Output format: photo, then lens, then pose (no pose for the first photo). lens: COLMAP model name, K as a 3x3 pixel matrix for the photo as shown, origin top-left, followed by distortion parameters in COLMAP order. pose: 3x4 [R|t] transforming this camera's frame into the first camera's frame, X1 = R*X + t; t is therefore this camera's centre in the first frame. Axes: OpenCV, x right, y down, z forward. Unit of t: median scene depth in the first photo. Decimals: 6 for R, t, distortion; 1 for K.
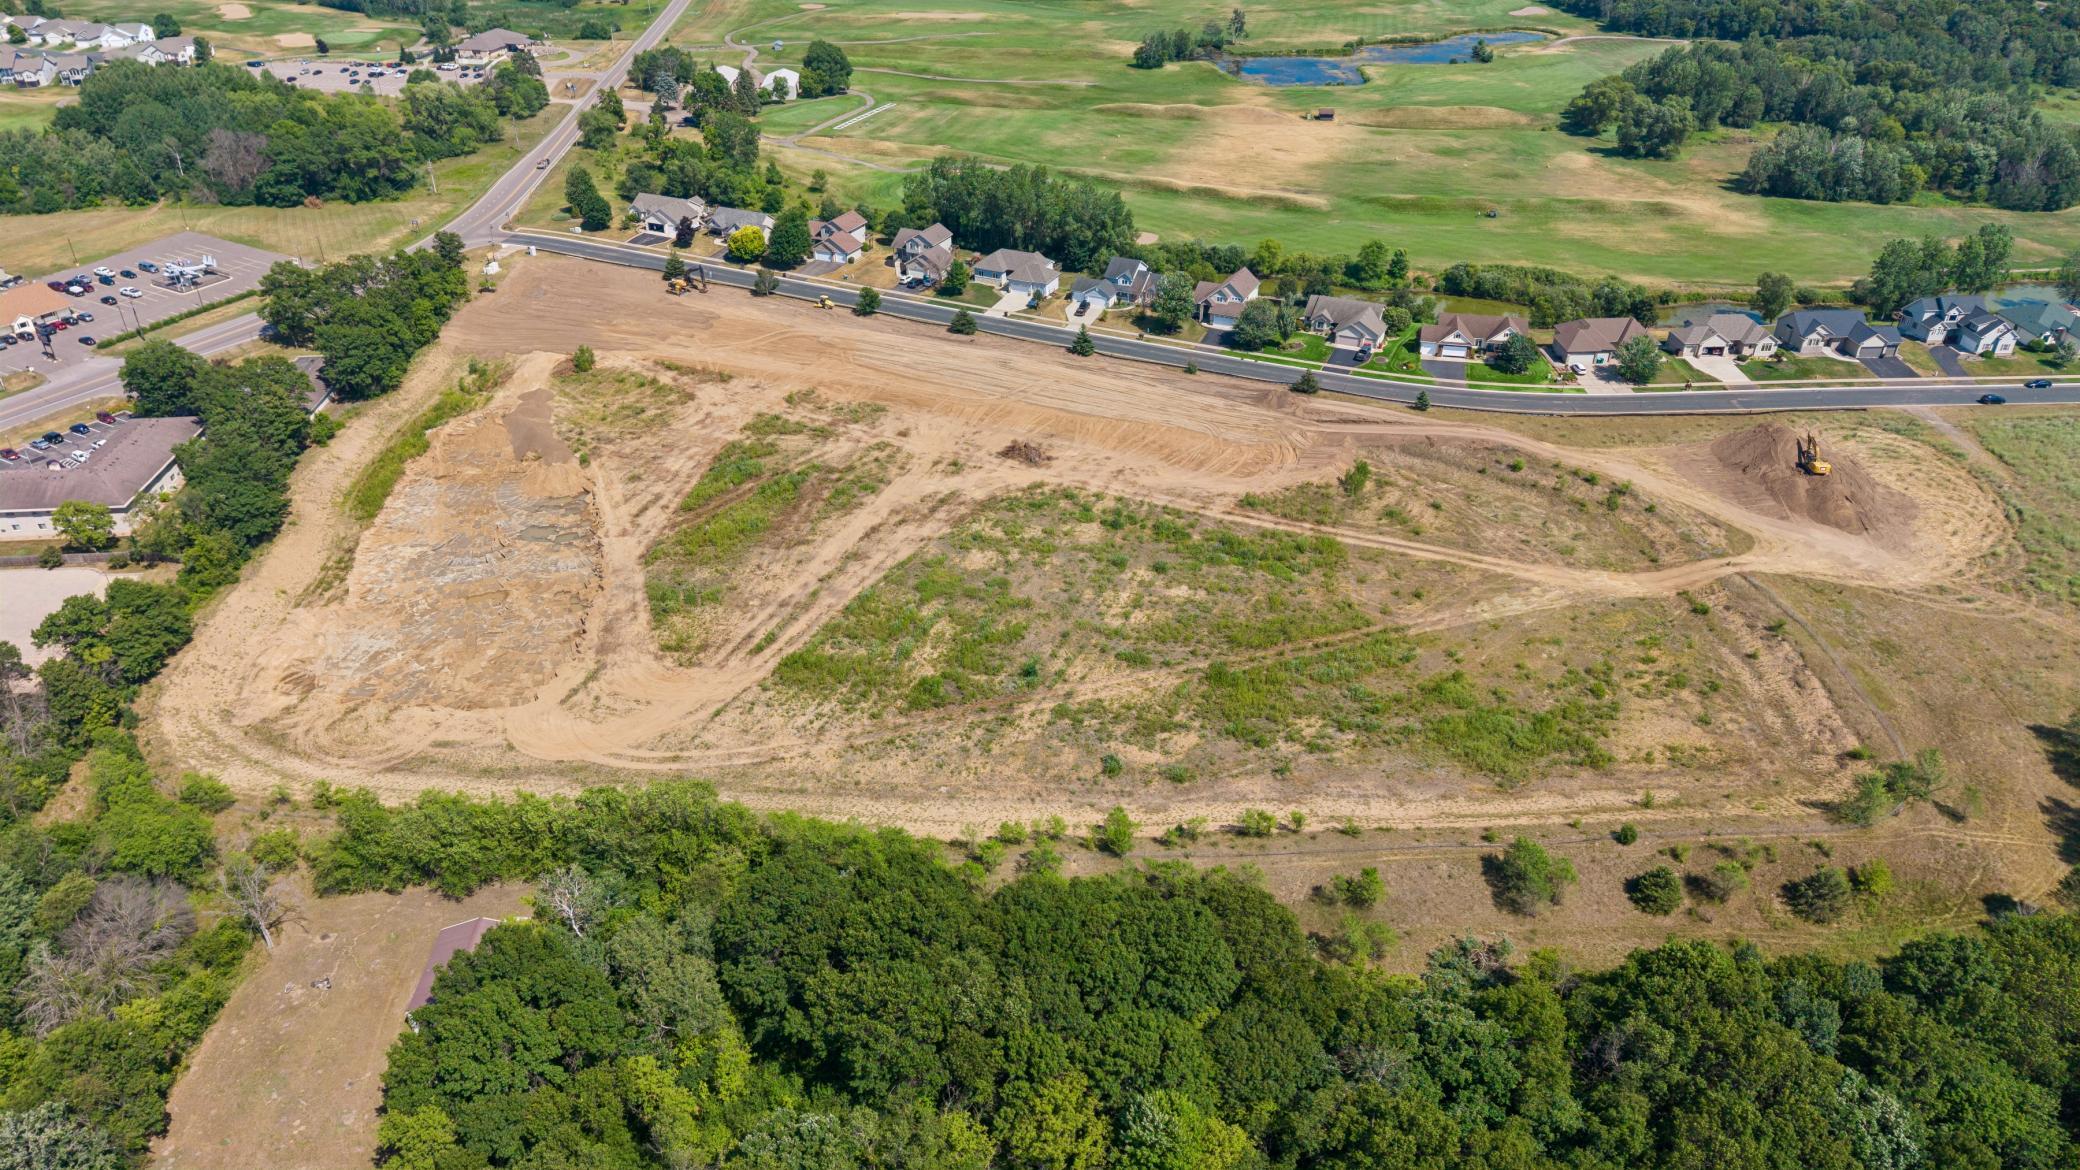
lens RADIAL K [[1392.0, 0, 1038.2], [0, 1392.0, 582.9], [0, 0, 1]] dist [0.032174, -0.036433]
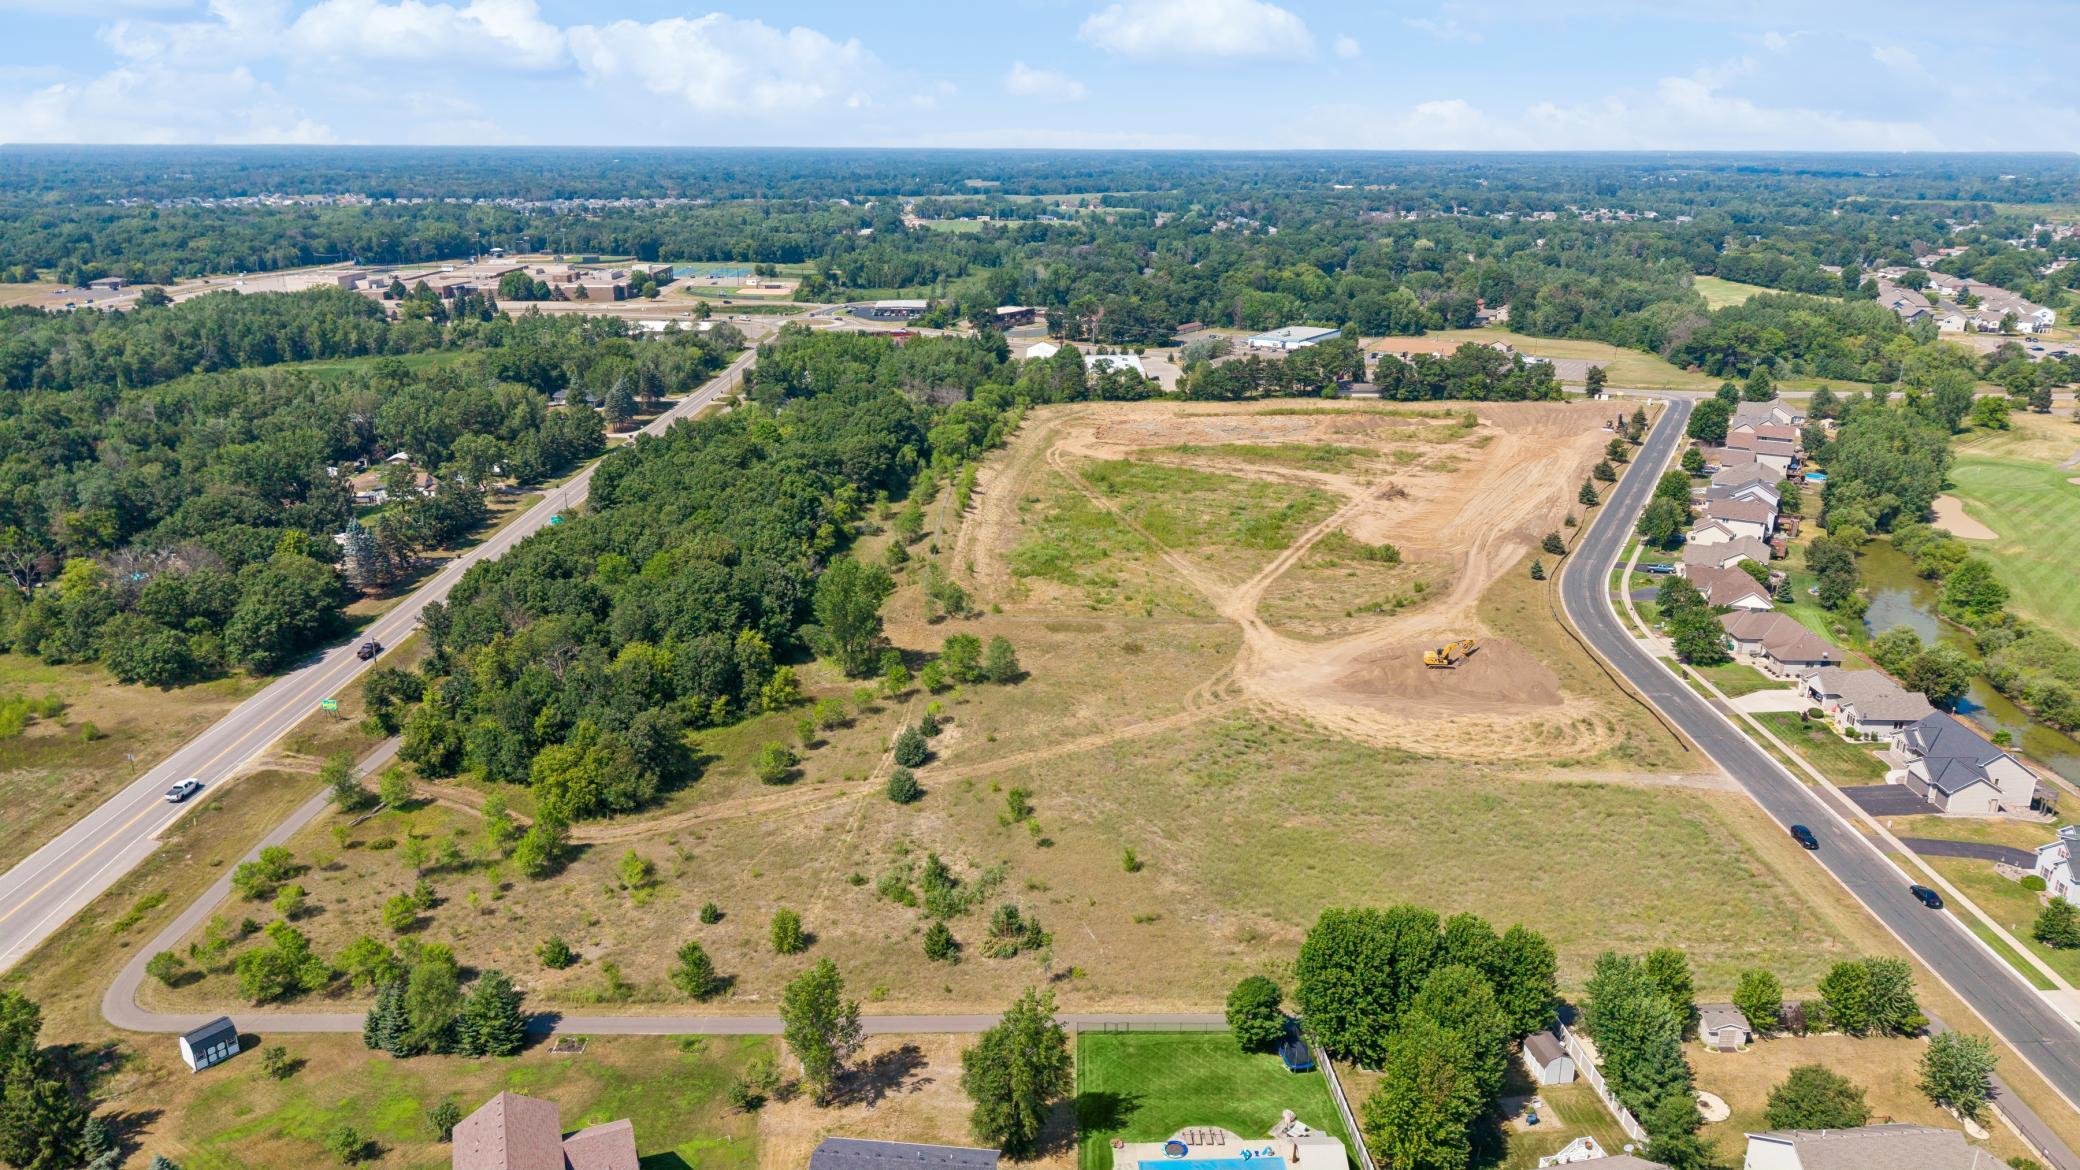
lens RADIAL K [[1392.0, 0, 1032.4], [0, 1392.0, 596.3], [0, 0, 1]] dist [0.032174, -0.036433]
pose [[-0.064870, 0.310866, -0.948237, 1.216201], [-0.521716, 0.799461, 0.297783, -0.213989], [0.850649, 0.514028, 0.110322, 0.533110]]
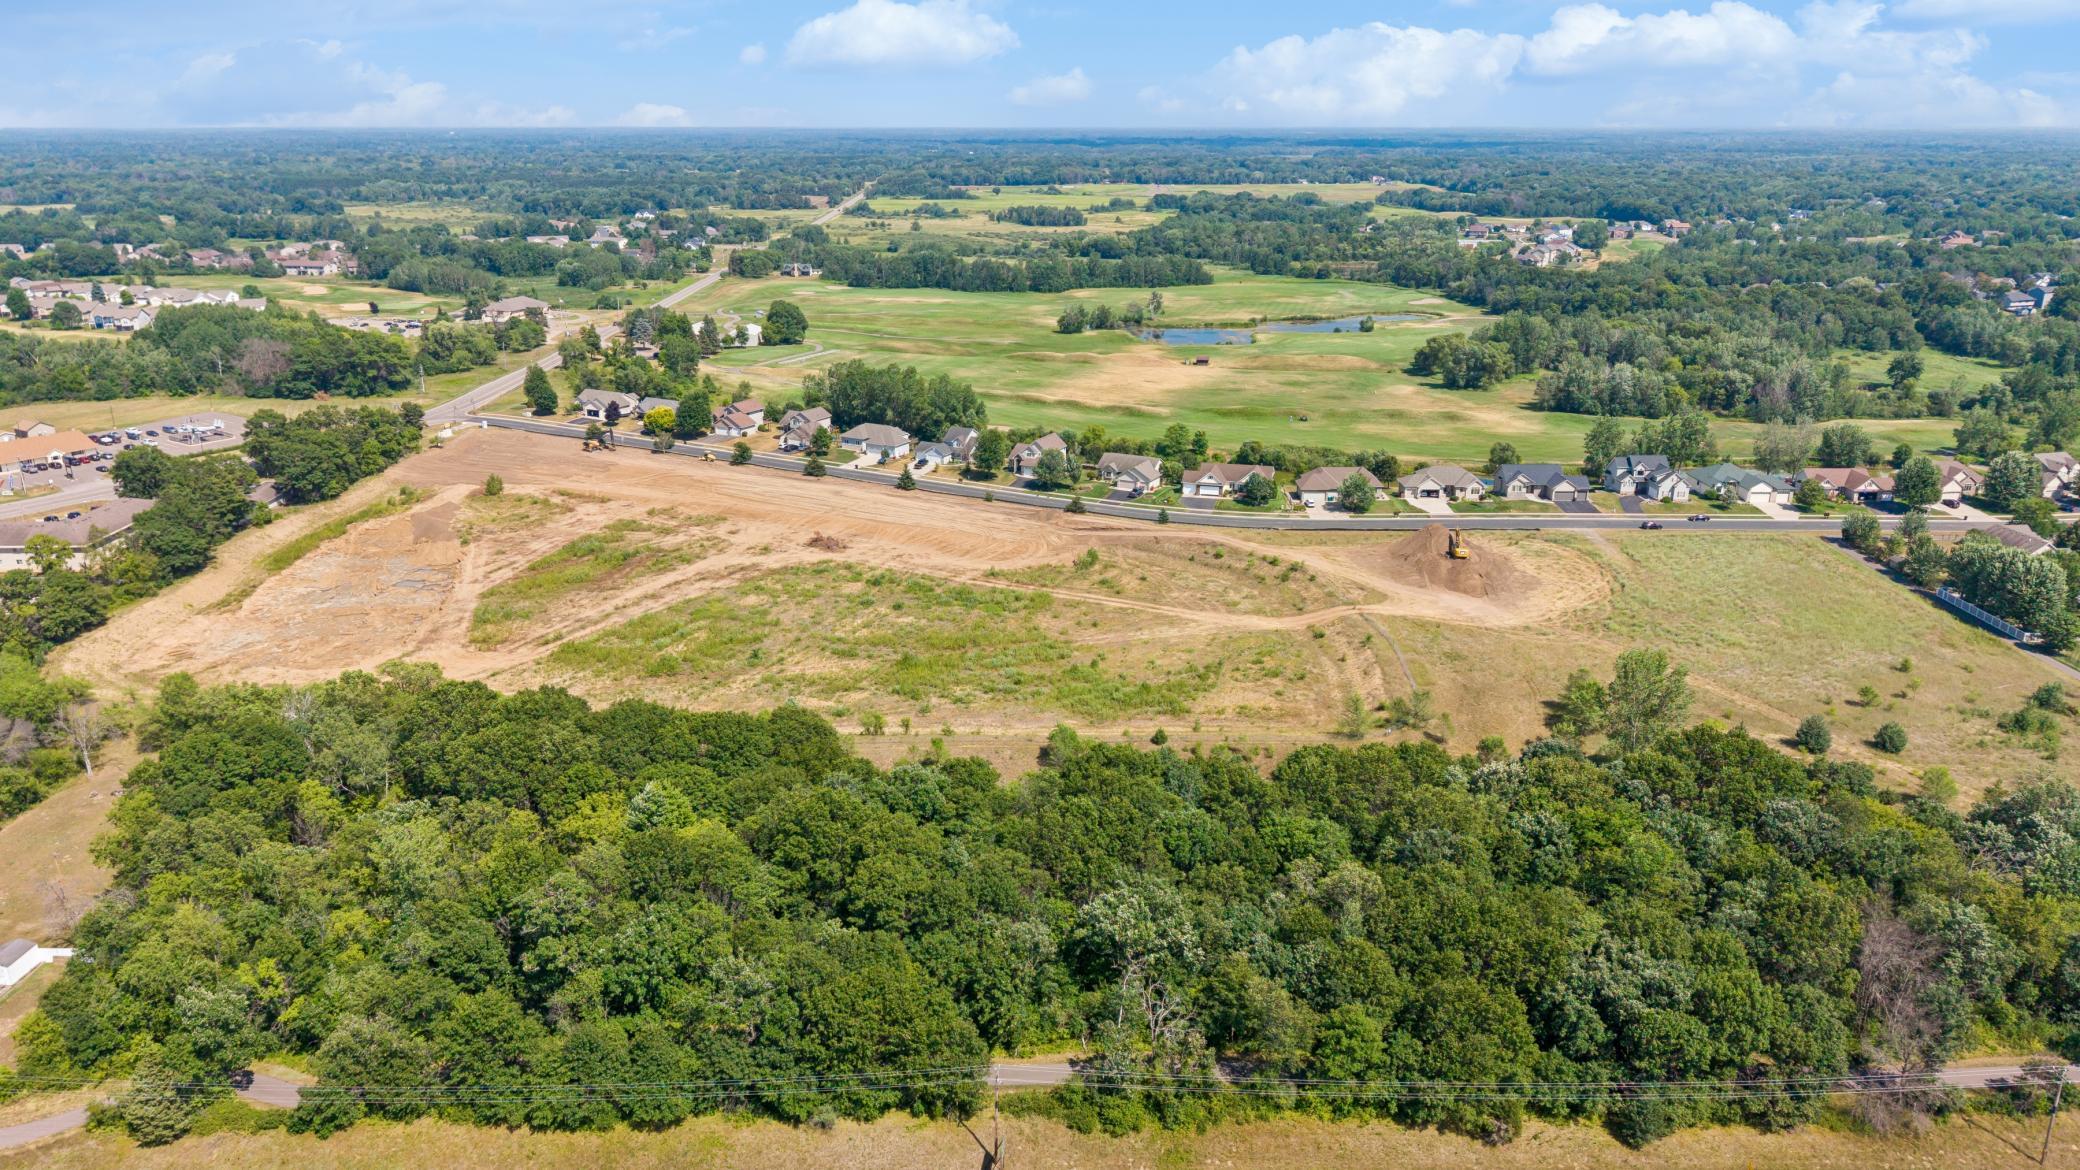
lens RADIAL K [[1392.0, 0, 1035.9], [0, 1392.0, 584.2], [0, 0, 1]] dist [0.032174, -0.036433]
pose [[0.998705, 0.019338, -0.047051, 0.207575], [-0.029622, 0.973008, -0.228861, 0.190283], [0.041355, 0.229958, 0.972321, -0.145273]]
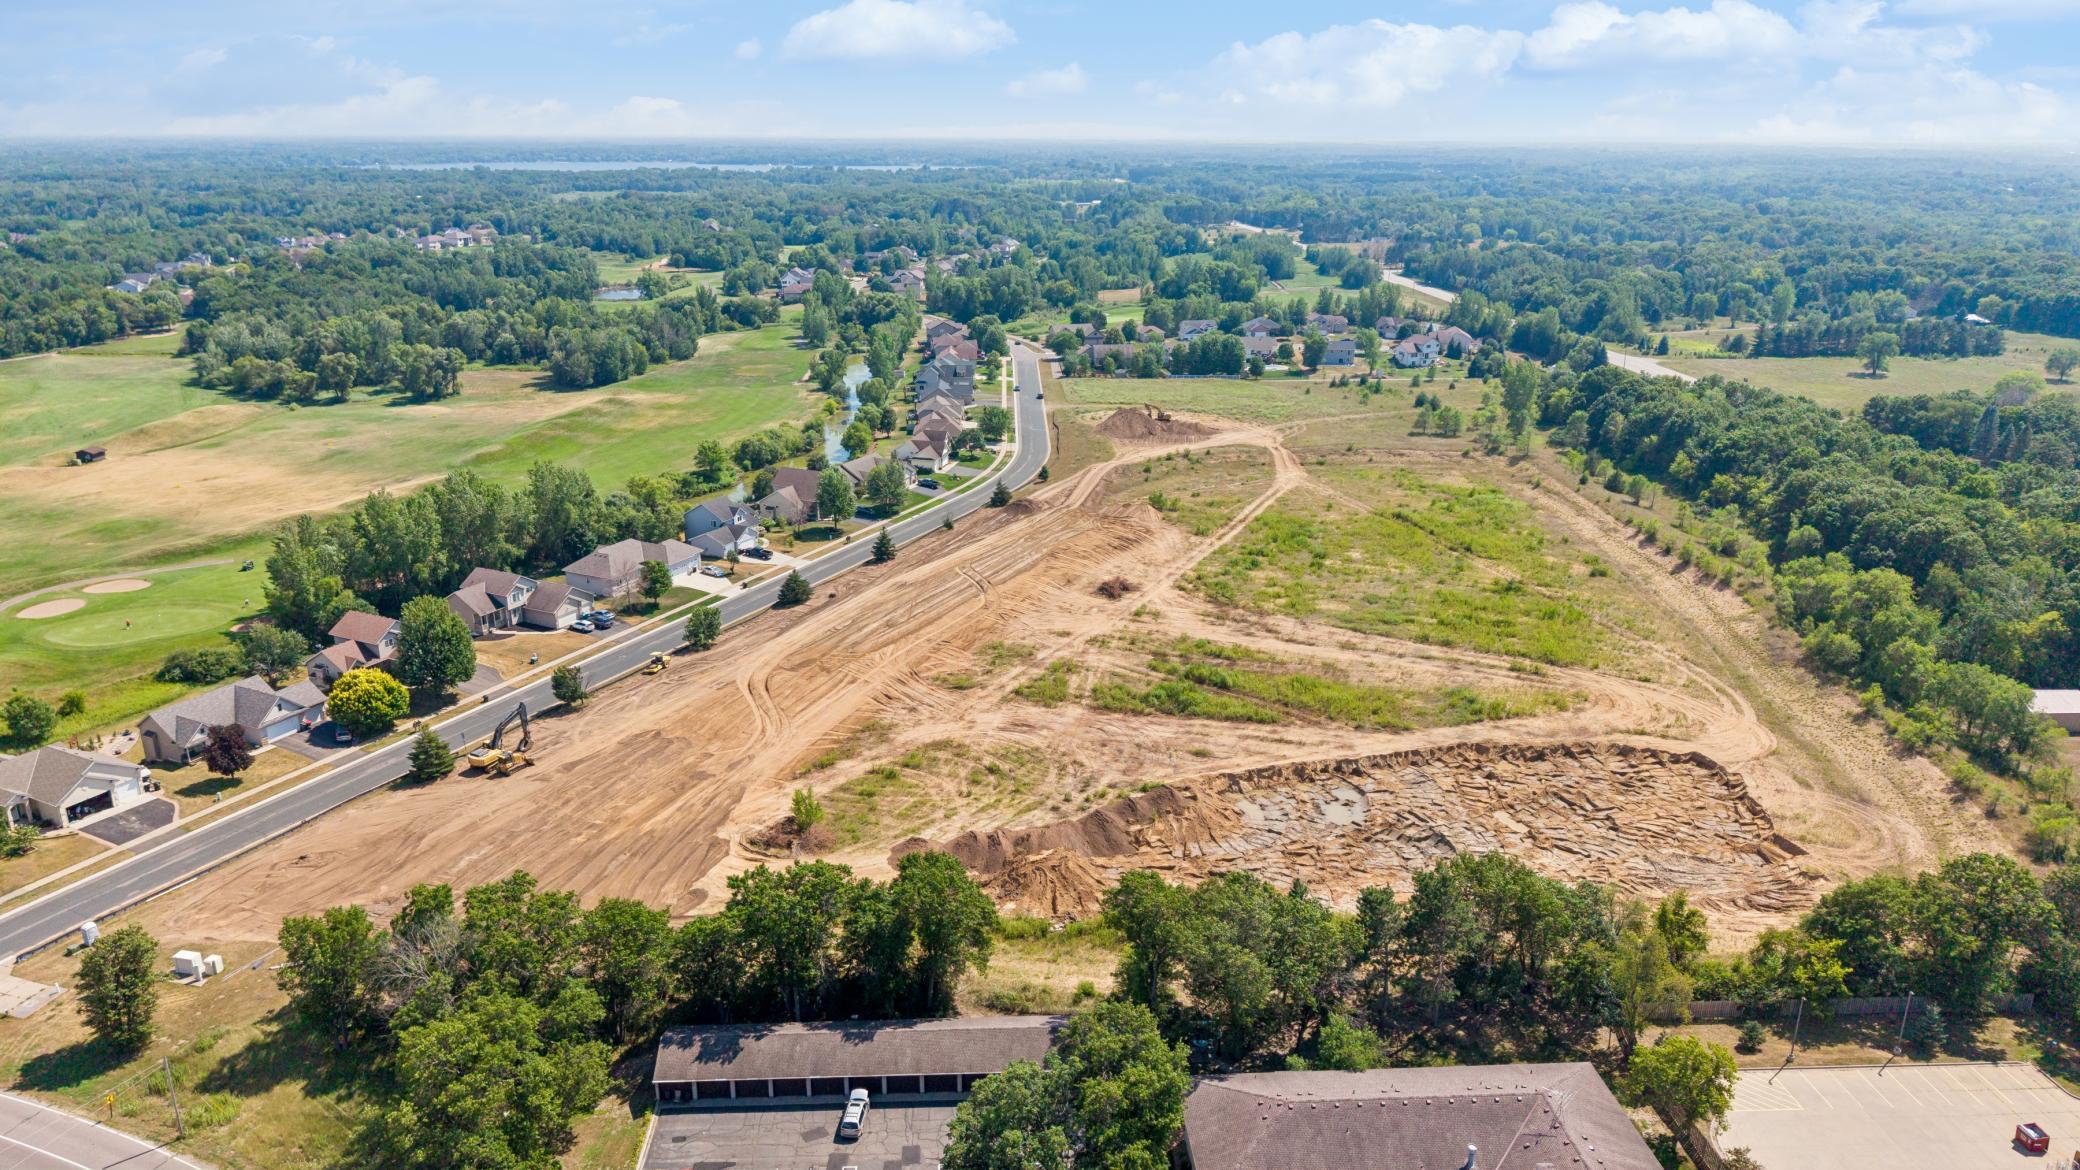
lens RADIAL K [[1392.0, 0, 1027.1], [0, 1392.0, 583.1], [0, 0, 1]] dist [0.032174, -0.036433]
pose [[0.025651, -0.305719, 0.951776, -0.852524], [0.522541, 0.815765, 0.247948, -0.336026], [-0.852228, 0.490982, 0.180676, 0.780850]]
